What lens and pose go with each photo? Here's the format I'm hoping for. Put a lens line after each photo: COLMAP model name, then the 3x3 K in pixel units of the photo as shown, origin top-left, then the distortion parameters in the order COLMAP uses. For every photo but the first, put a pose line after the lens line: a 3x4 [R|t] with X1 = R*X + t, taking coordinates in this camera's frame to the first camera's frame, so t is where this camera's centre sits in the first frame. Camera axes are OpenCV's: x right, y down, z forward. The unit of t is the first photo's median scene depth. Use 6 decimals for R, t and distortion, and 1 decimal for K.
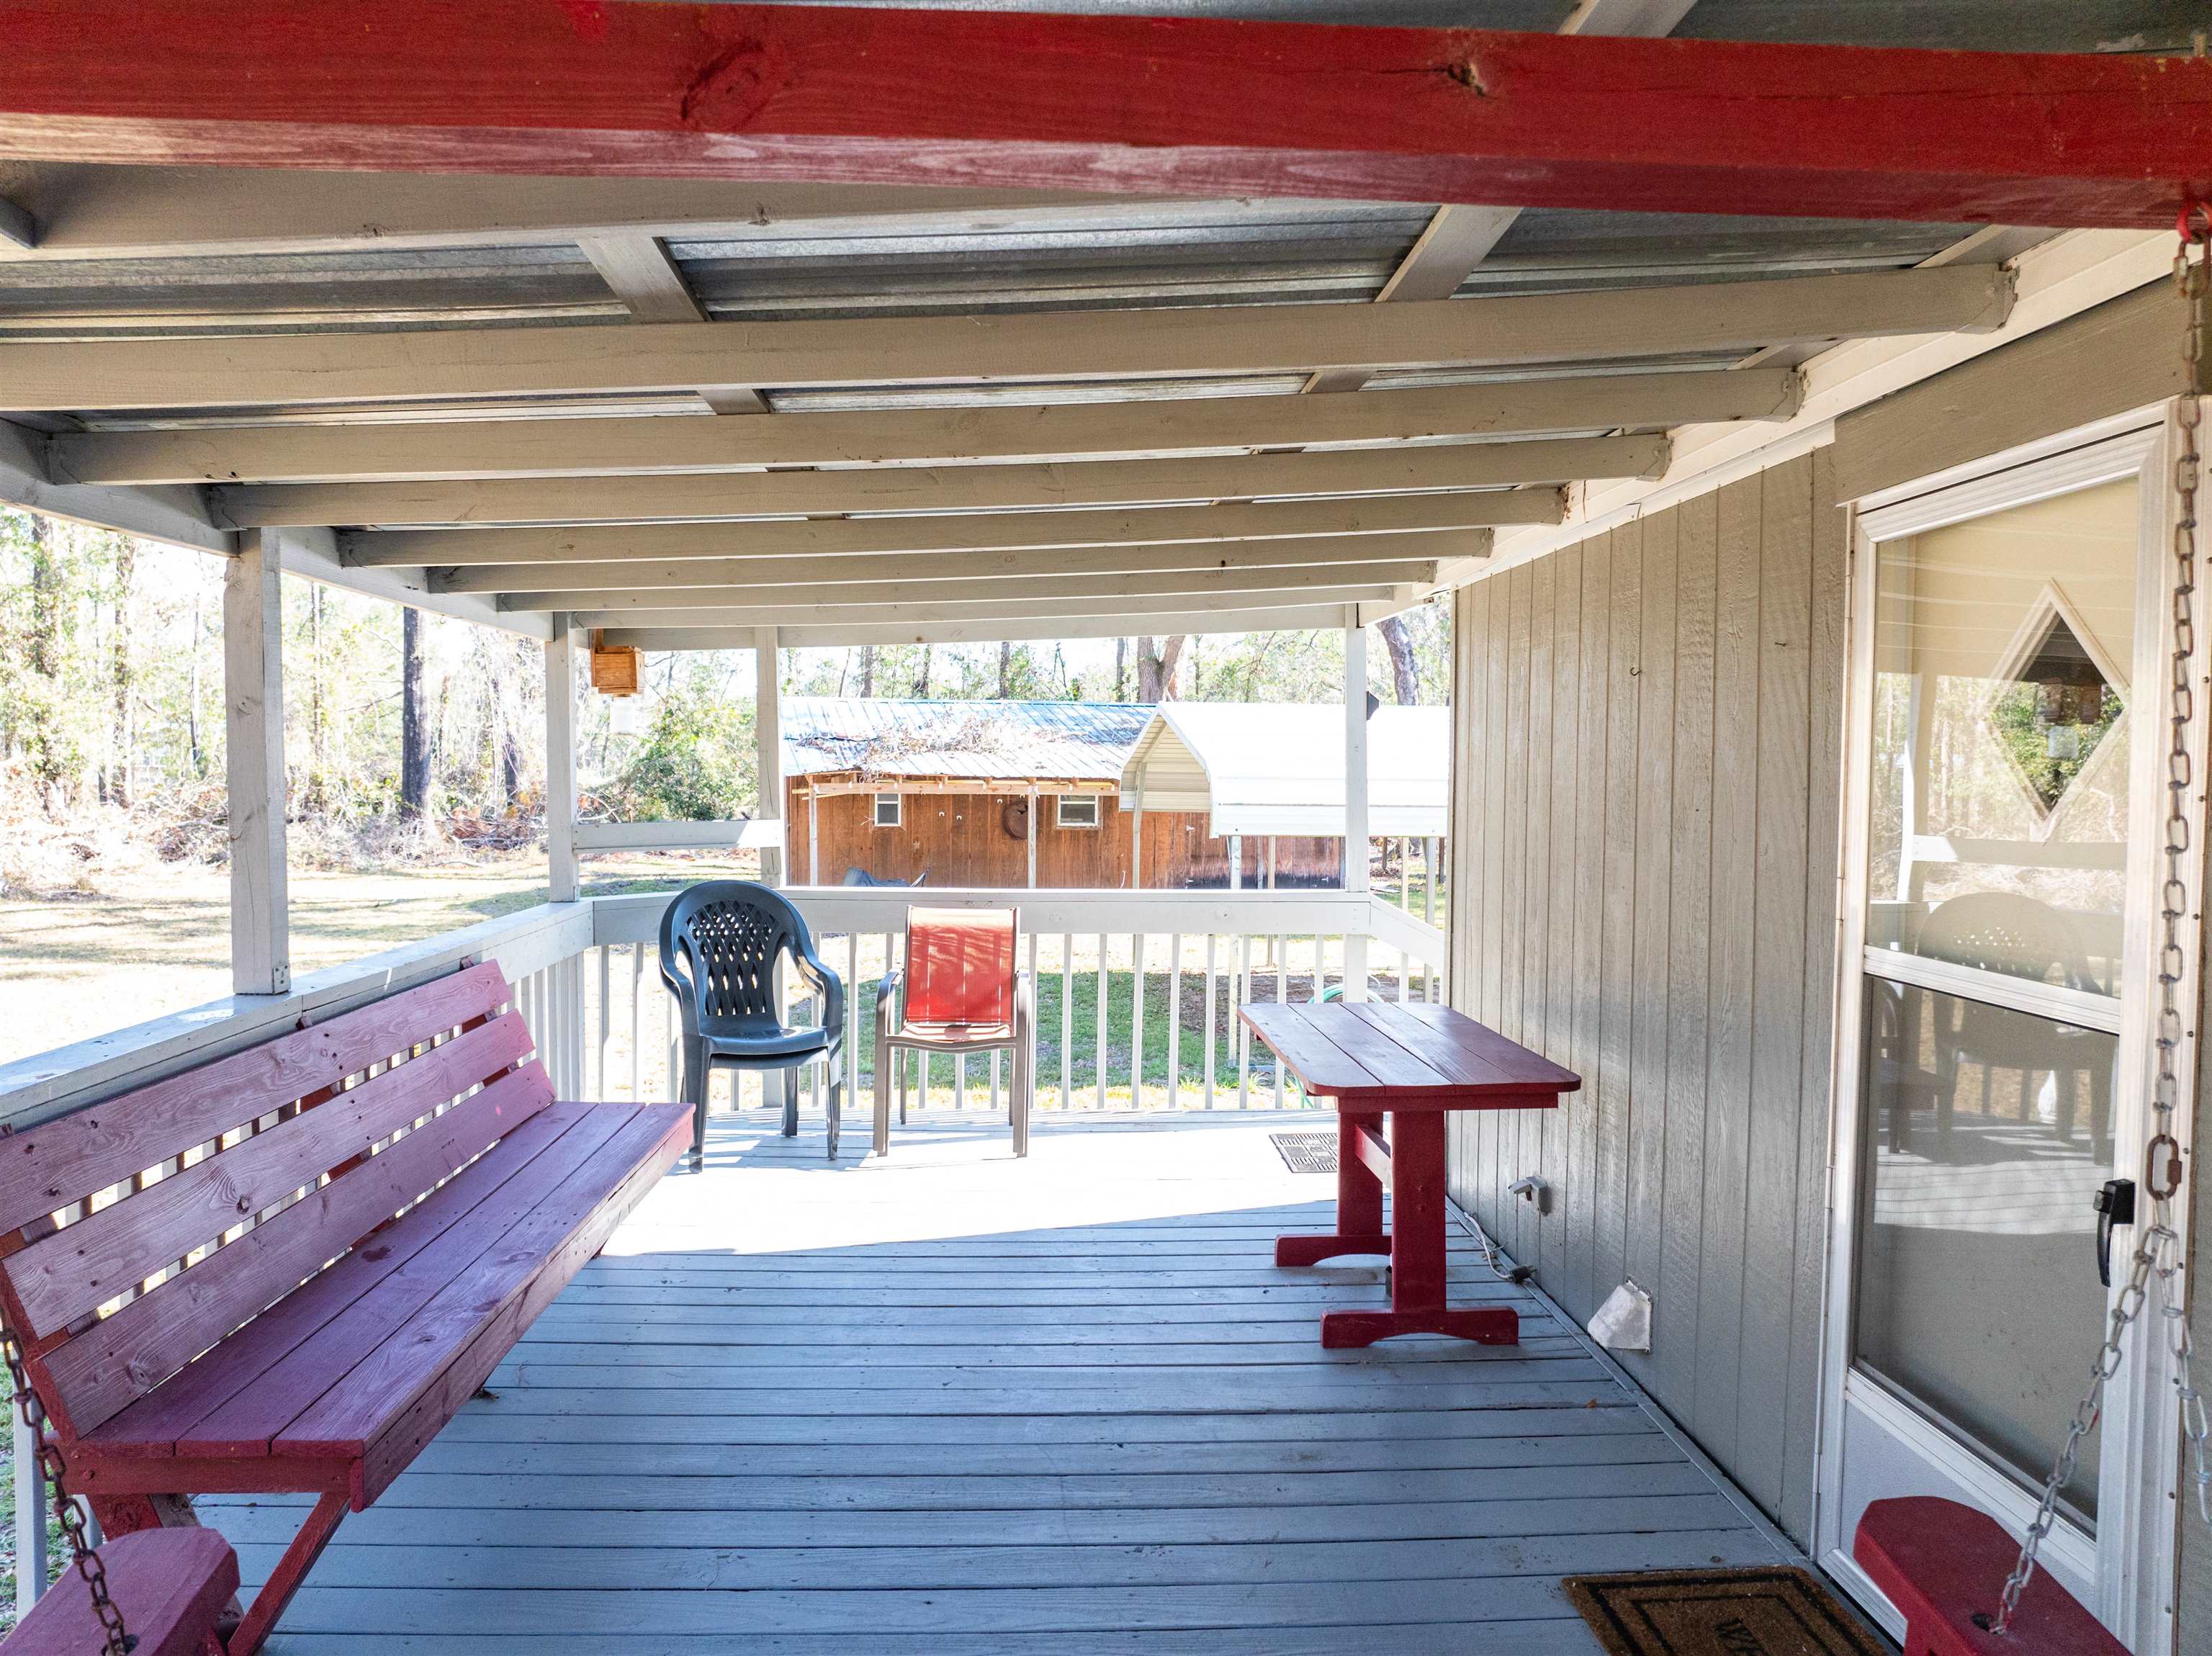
lens RADIAL K [[1543.6, 0, 1096.3], [0, 1543.6, 820.3], [0, 0, 1]] dist [-0.037787, -0.018297]
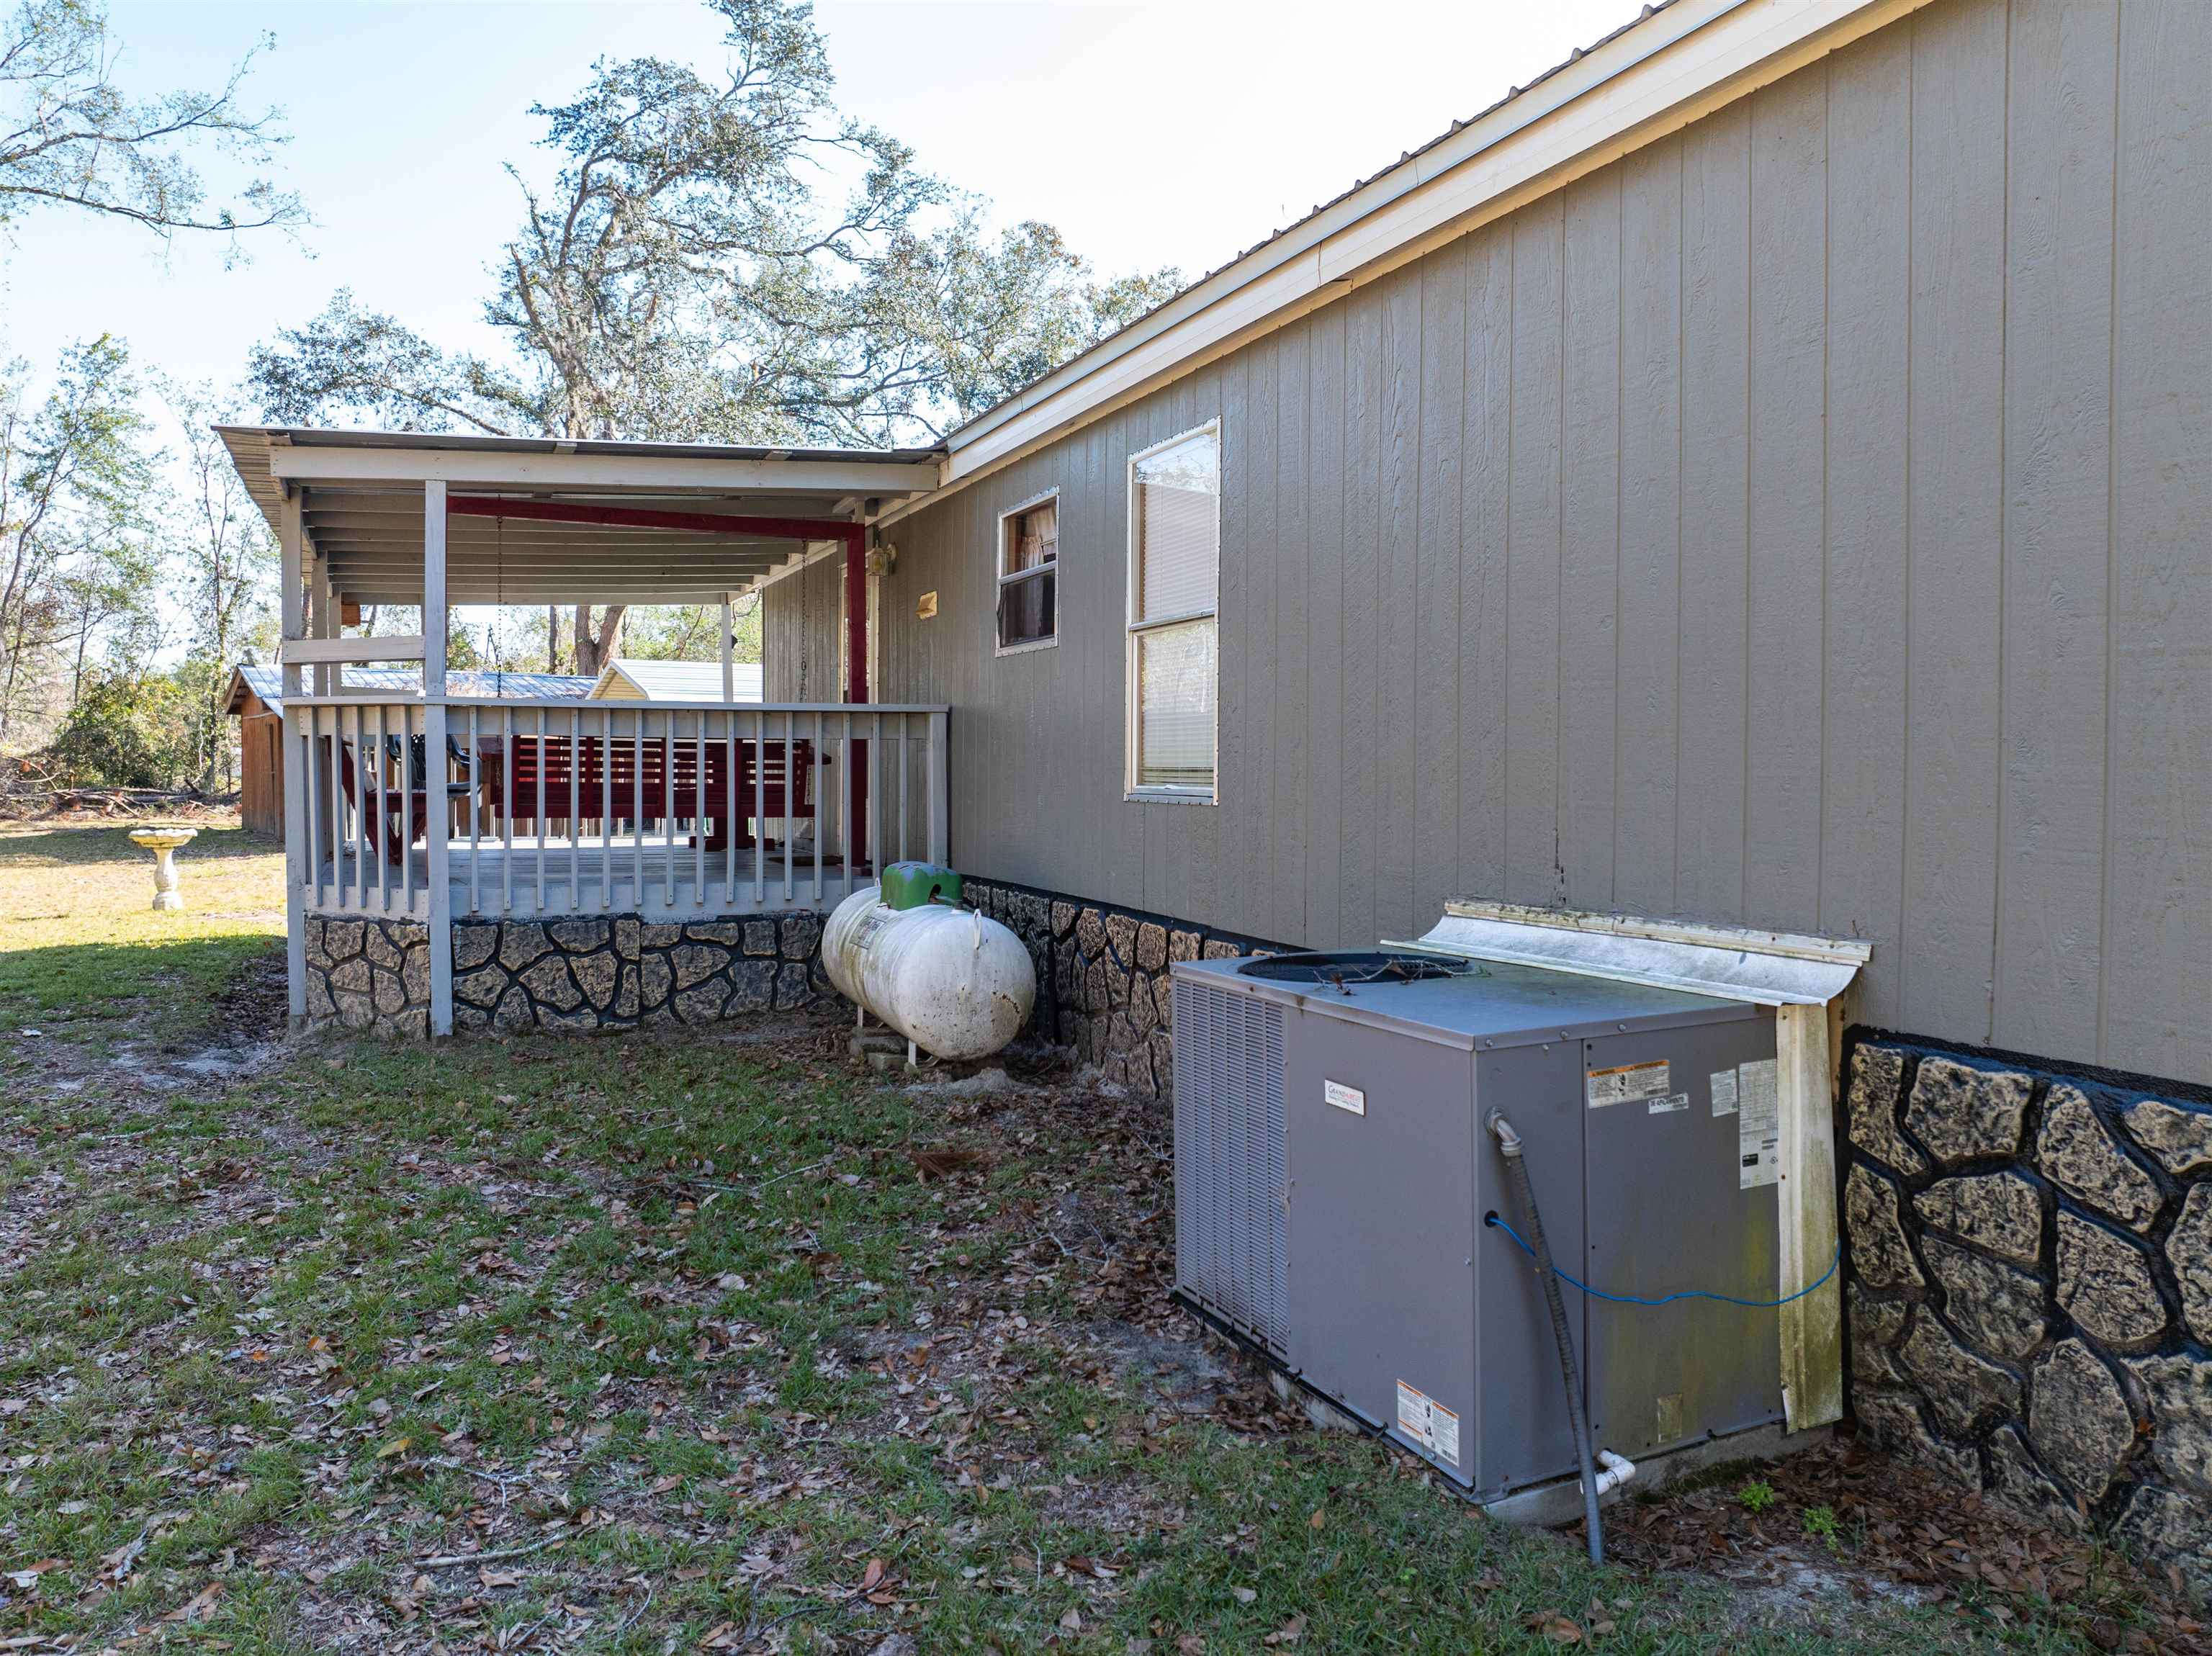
lens RADIAL K [[1561.5, 0, 1106.0], [0, 1561.5, 828.0], [0, 0, 1]] dist [-0.076568, 0.052613]
pose [[0.932867, -0.015178, 0.359901, -0.029615], [0.013804, 0.999884, 0.006389, 0.046788], [-0.359956, -0.000992, 0.932969, -0.315340]]
